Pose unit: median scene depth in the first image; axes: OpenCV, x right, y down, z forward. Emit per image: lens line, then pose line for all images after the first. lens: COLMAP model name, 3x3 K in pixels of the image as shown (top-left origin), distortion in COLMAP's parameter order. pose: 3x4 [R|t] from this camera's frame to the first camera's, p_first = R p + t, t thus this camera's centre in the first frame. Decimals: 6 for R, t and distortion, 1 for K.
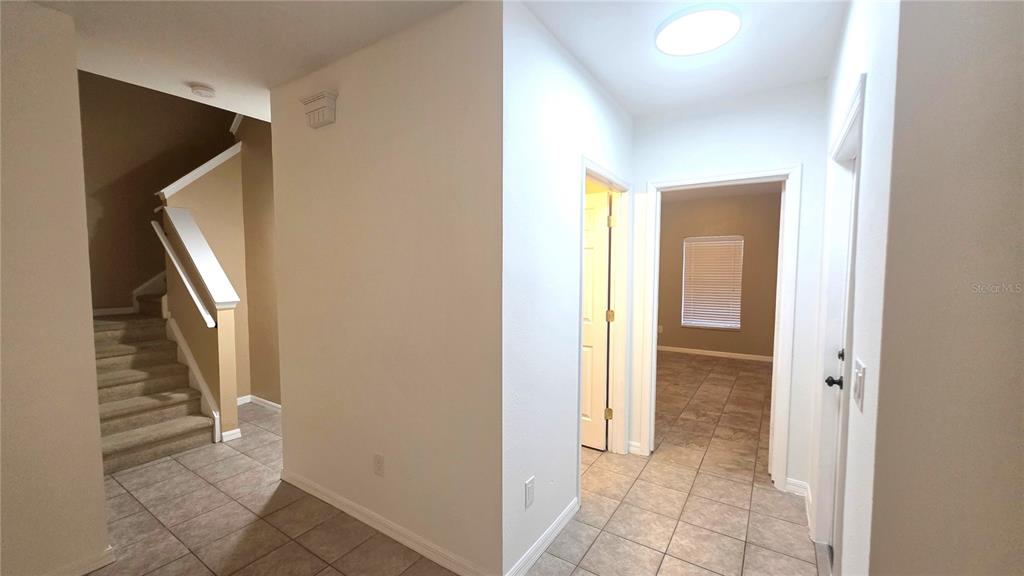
lens RADIAL K [[406.8, 0, 506.7], [0, 406.8, 295.3], [0, 0, 1]] dist [0.001245, 0.000066]
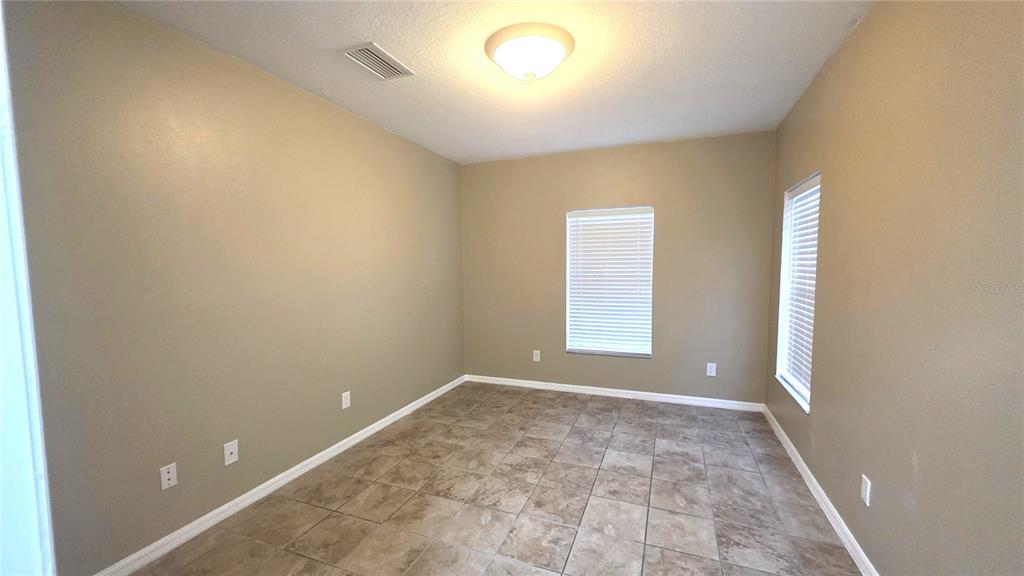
lens RADIAL K [[406.8, 0, 506.7], [0, 406.8, 295.3], [0, 0, 1]] dist [0.001245, 0.000066]
pose [[0.977640, -0.016741, 0.209617, 0.225111], [0.014020, 0.999797, 0.014460, -0.023819], [-0.209816, -0.011198, 0.977677, 0.435786]]
